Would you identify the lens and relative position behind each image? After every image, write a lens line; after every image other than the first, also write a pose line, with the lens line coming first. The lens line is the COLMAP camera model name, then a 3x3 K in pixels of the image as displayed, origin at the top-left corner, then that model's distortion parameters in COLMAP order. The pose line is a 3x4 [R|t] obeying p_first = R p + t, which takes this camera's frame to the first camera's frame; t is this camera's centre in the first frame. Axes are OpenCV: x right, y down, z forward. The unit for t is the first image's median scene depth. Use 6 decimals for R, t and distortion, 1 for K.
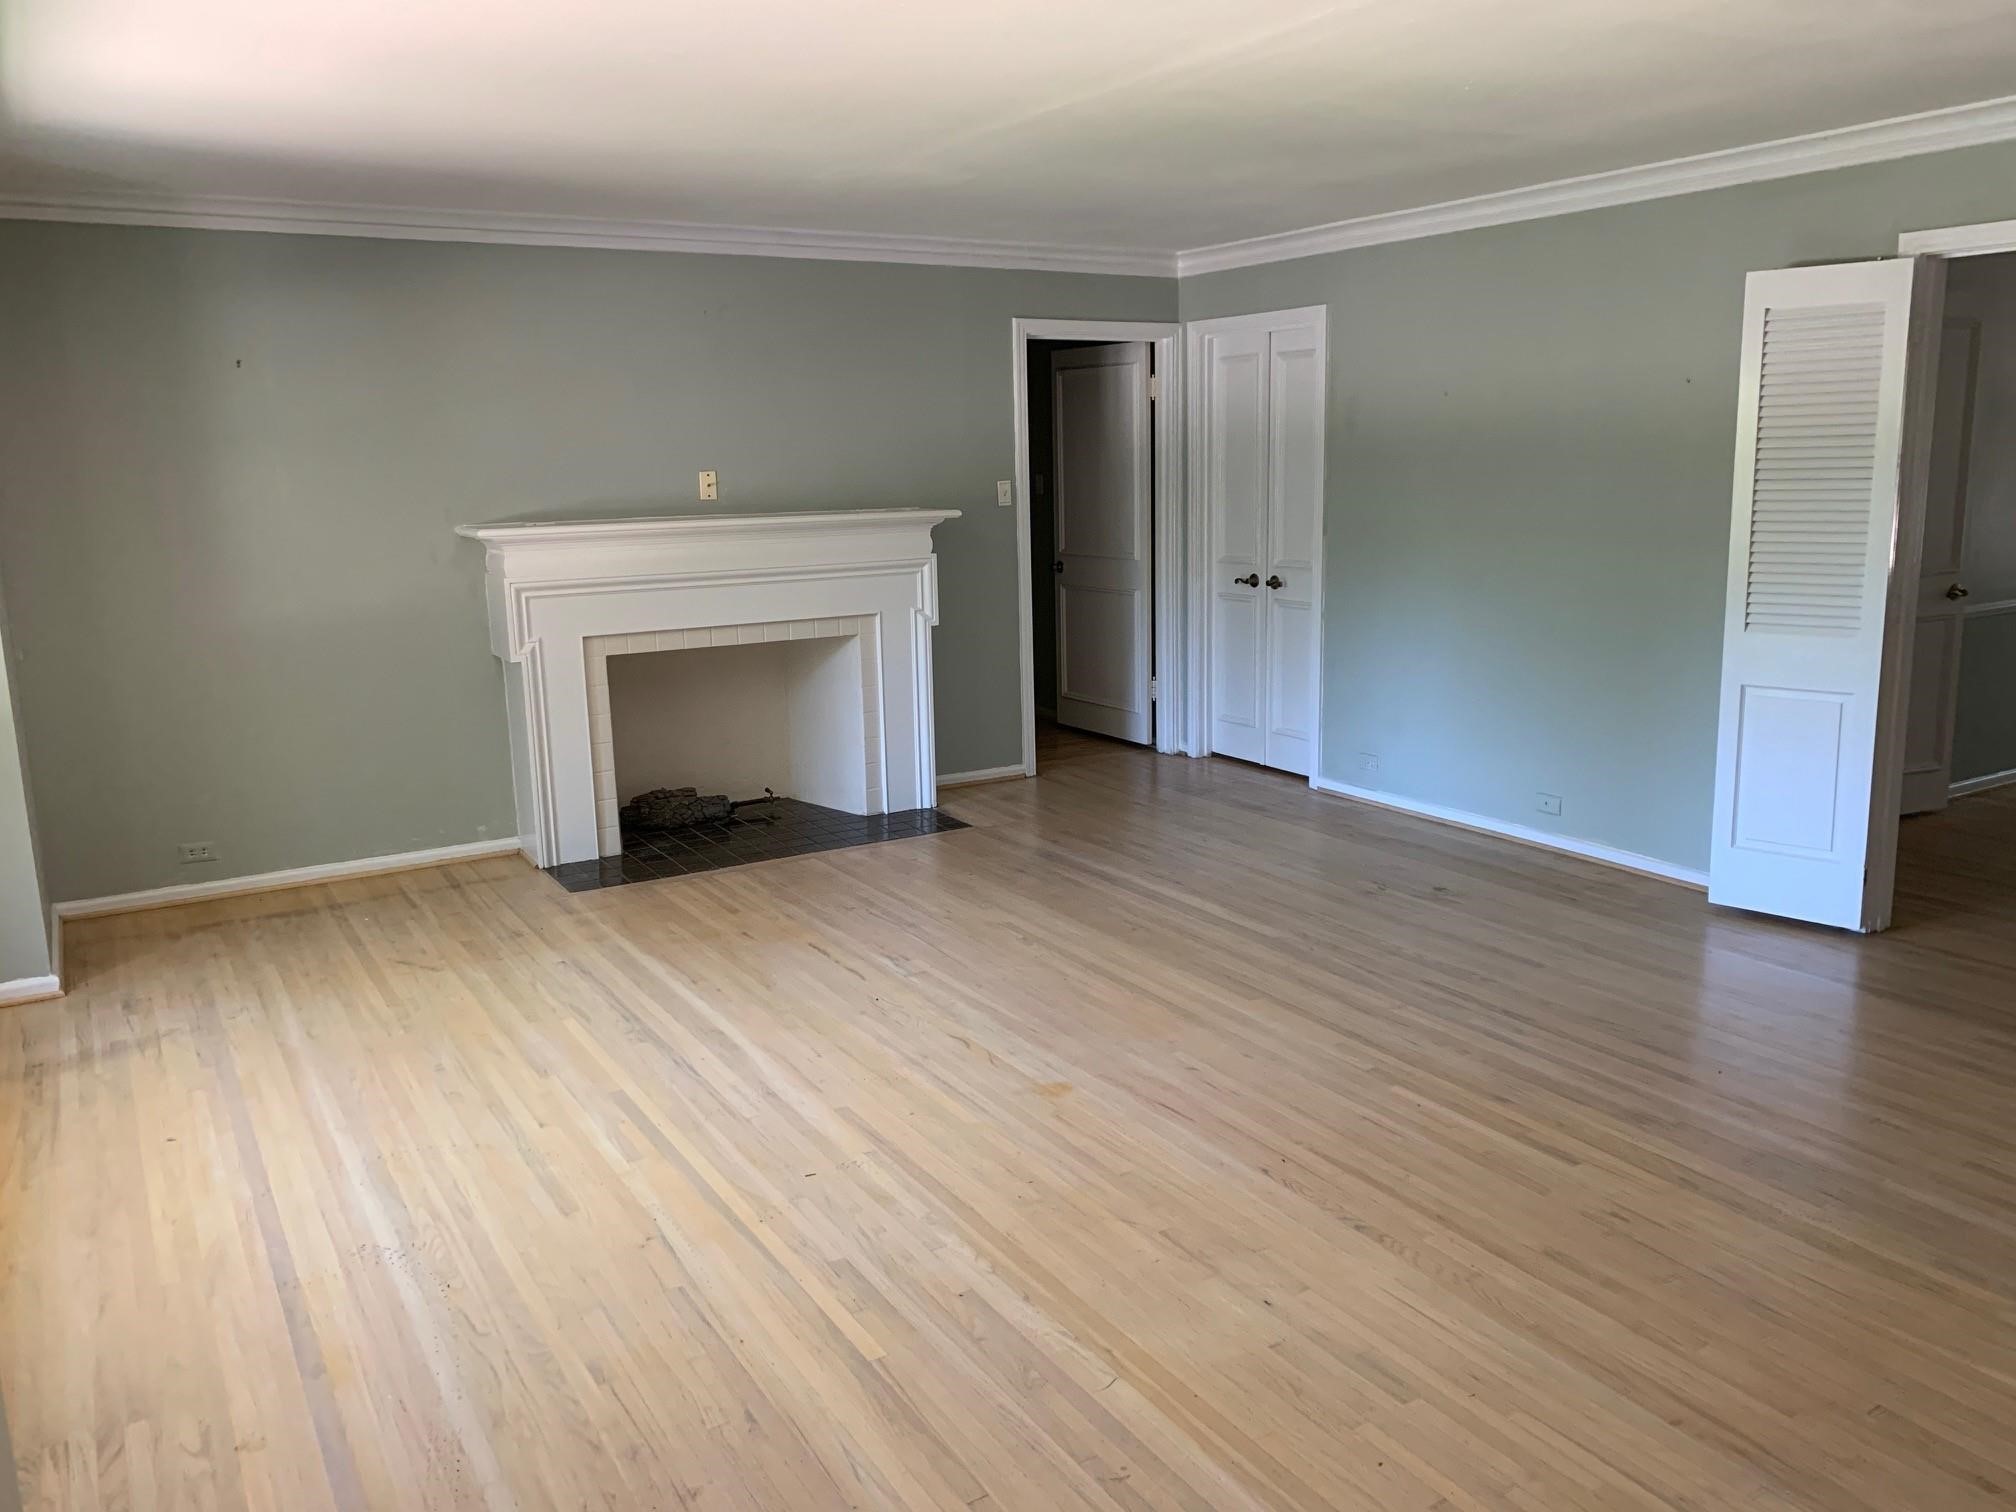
lens RADIAL K [[1541.3, 0, 1001.2], [0, 1541.3, 746.3], [0, 0, 1]] dist [0.027799, -0.006209]
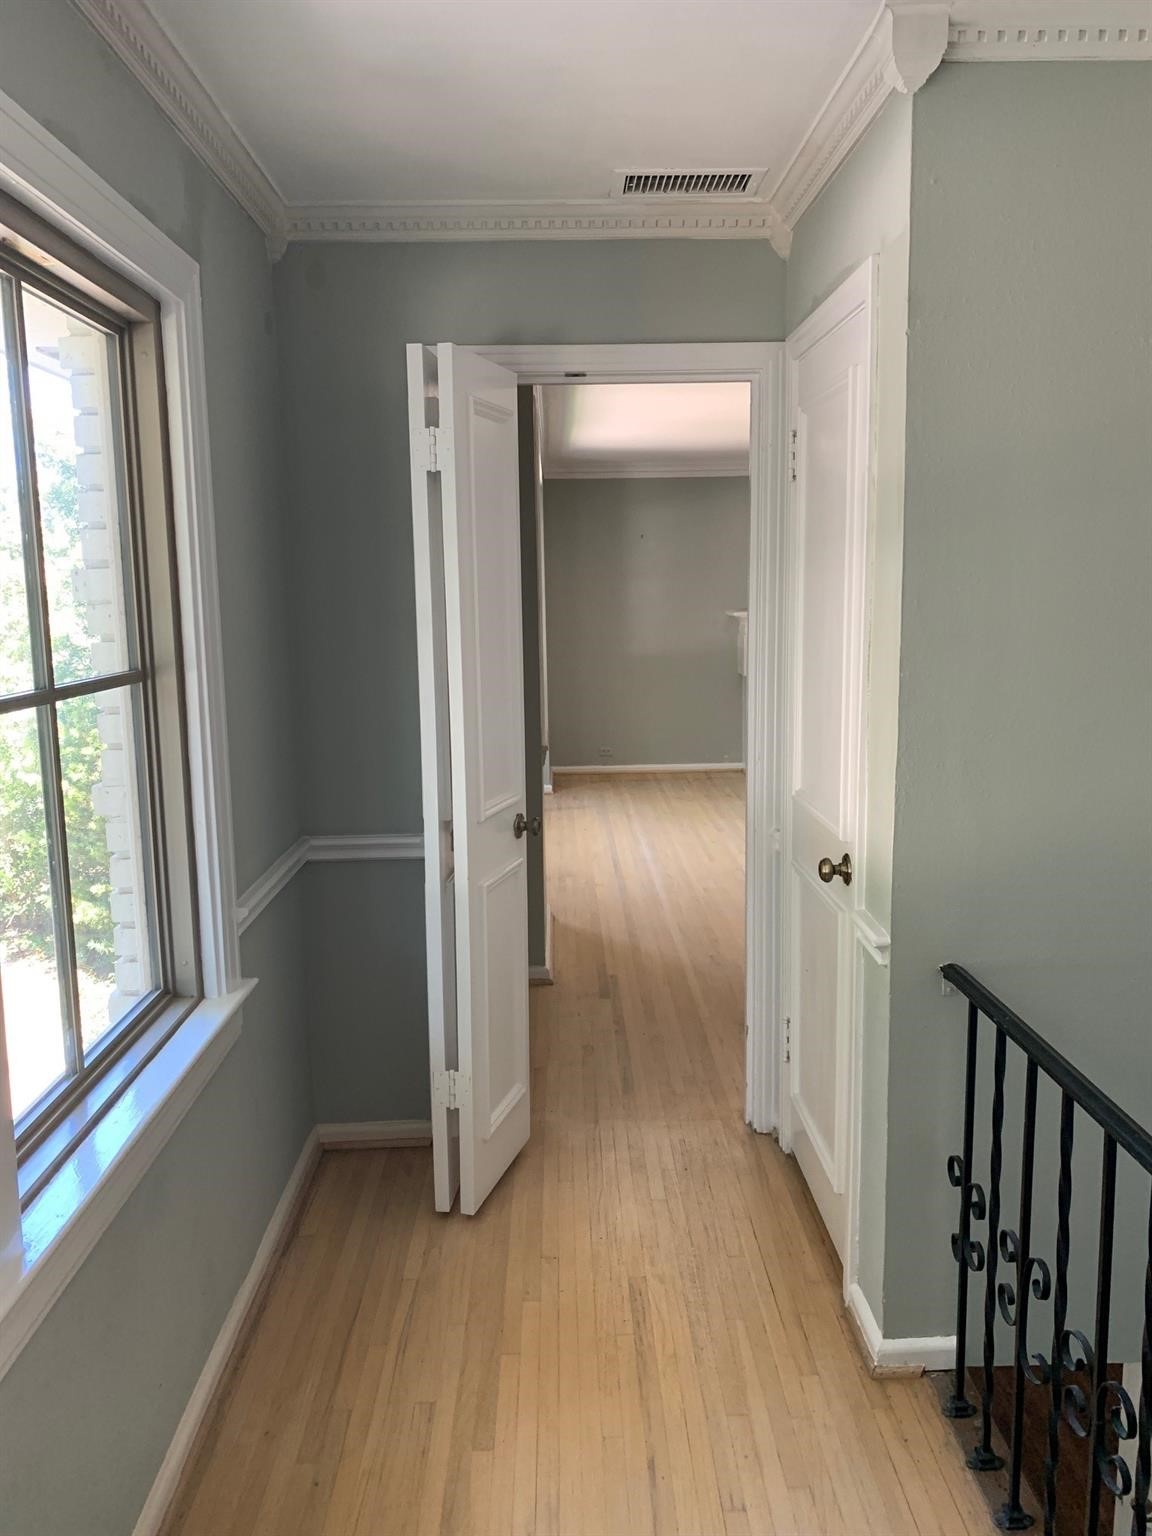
lens RADIAL K [[1174.3, 0, 577.8], [0, 1174.3, 766.7], [0, 0, 1]] dist [0.027799, -0.006209]
pose [[0.866906, 0.083833, -0.491371, 0.309060], [-0.097921, 0.995190, -0.002968, 0.105069], [0.488758, 0.050688, 0.870945, -0.544400]]
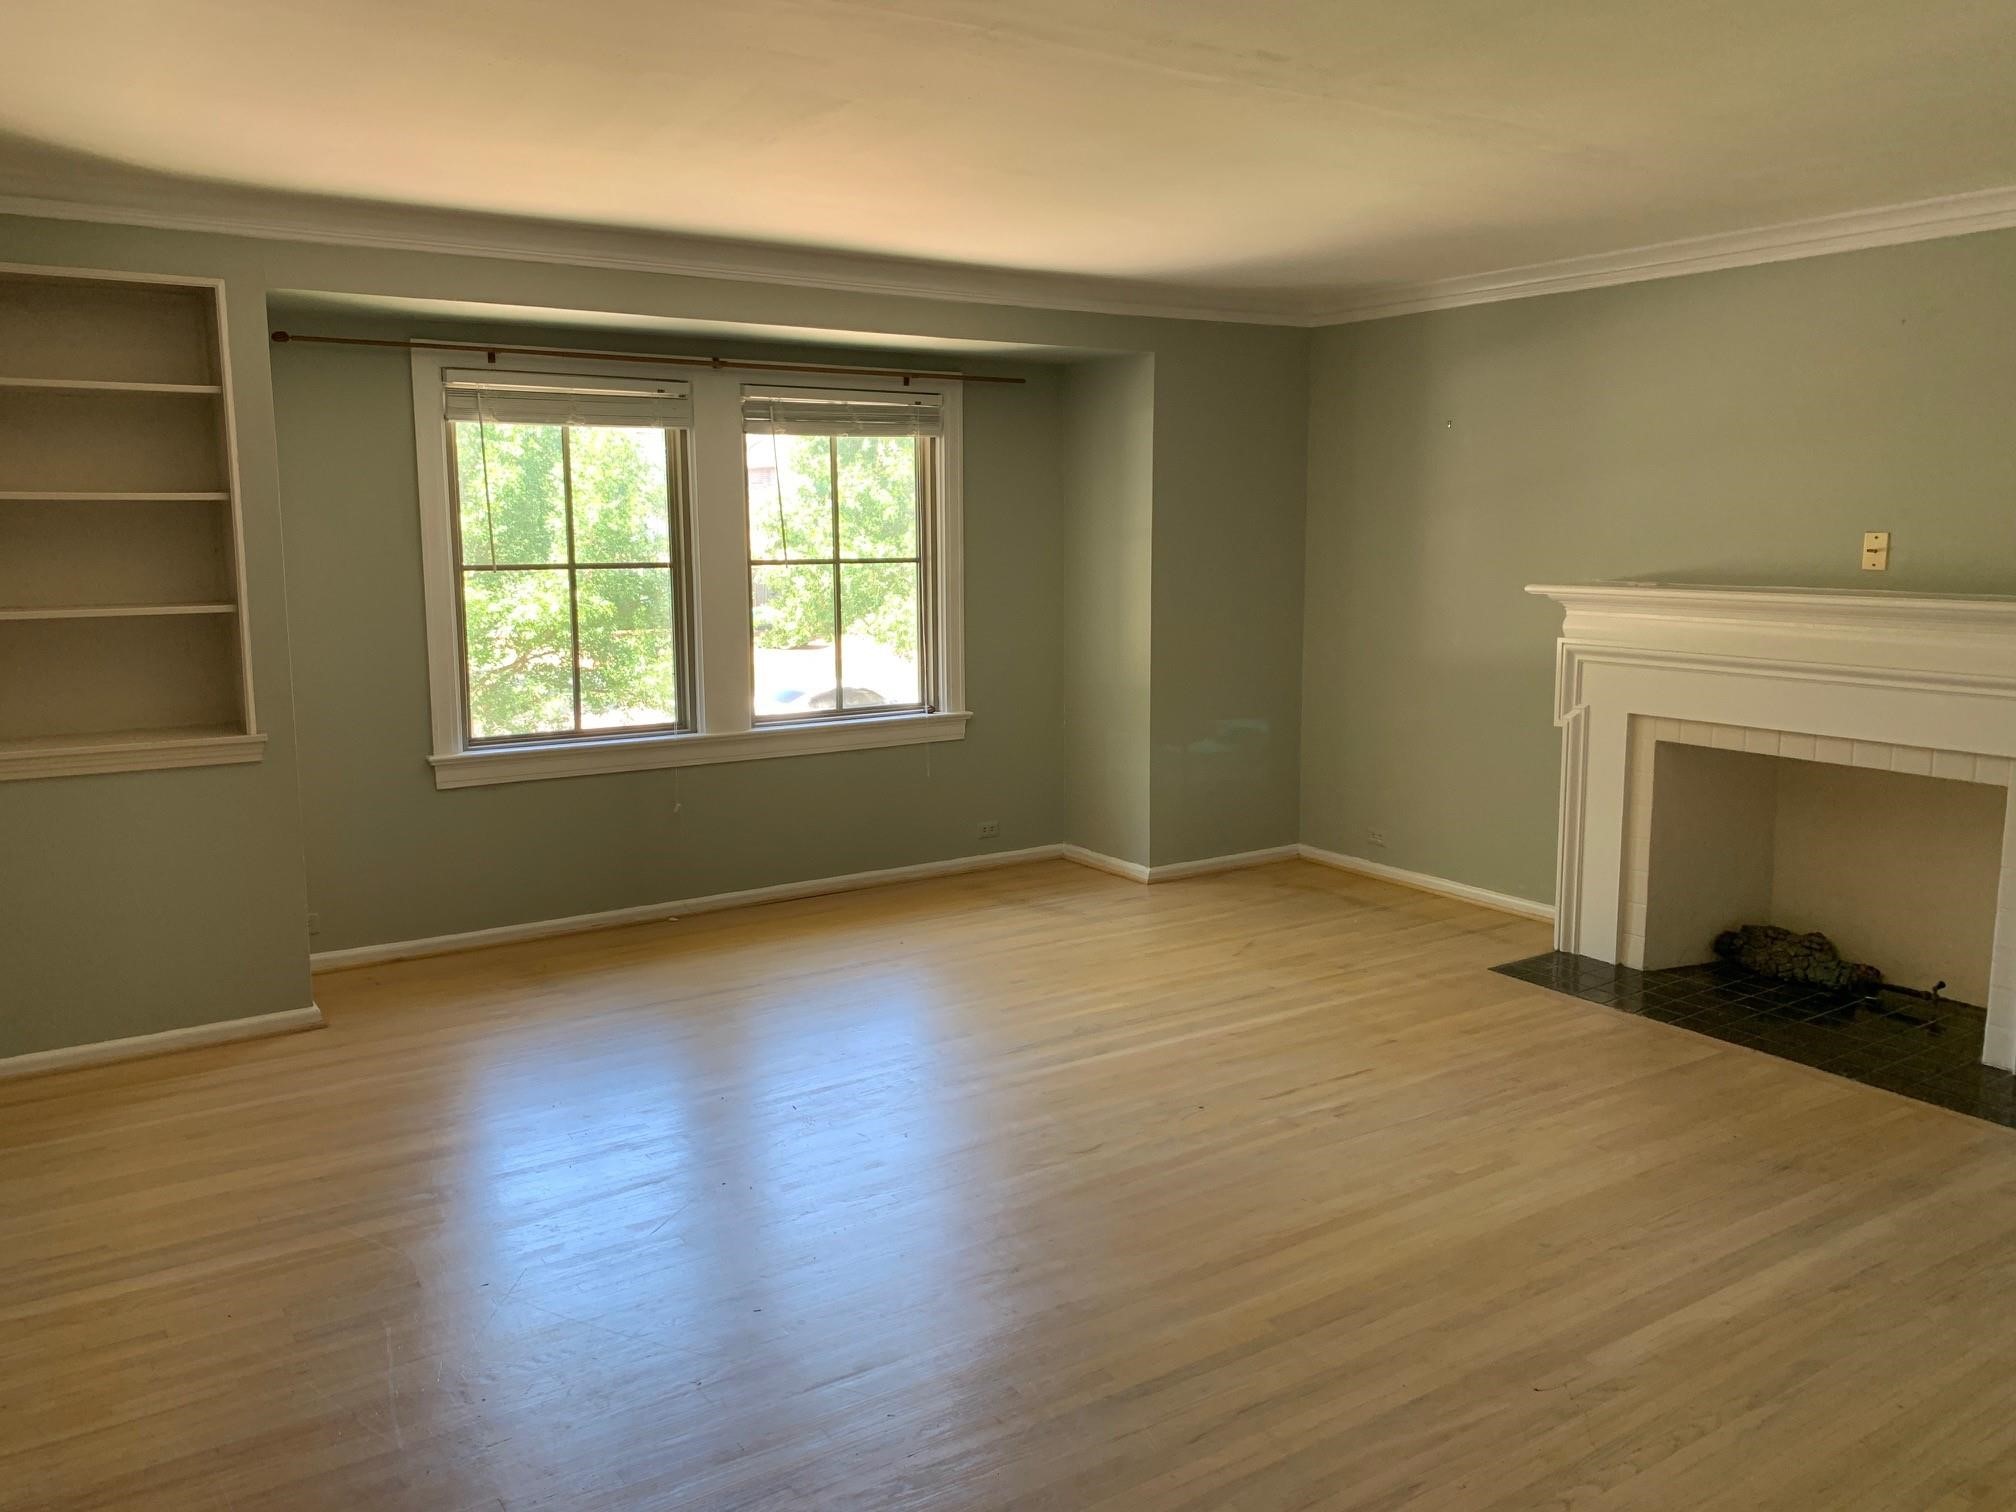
lens RADIAL K [[1541.3, 0, 1001.6], [0, 1541.3, 752.8], [0, 0, 1]] dist [0.027799, -0.006209]
pose [[0.031738, 0.177506, -0.983608, 0.666566], [-0.182451, 0.968597, 0.168910, -0.149383], [0.982702, 0.174100, 0.063127, 0.664432]]
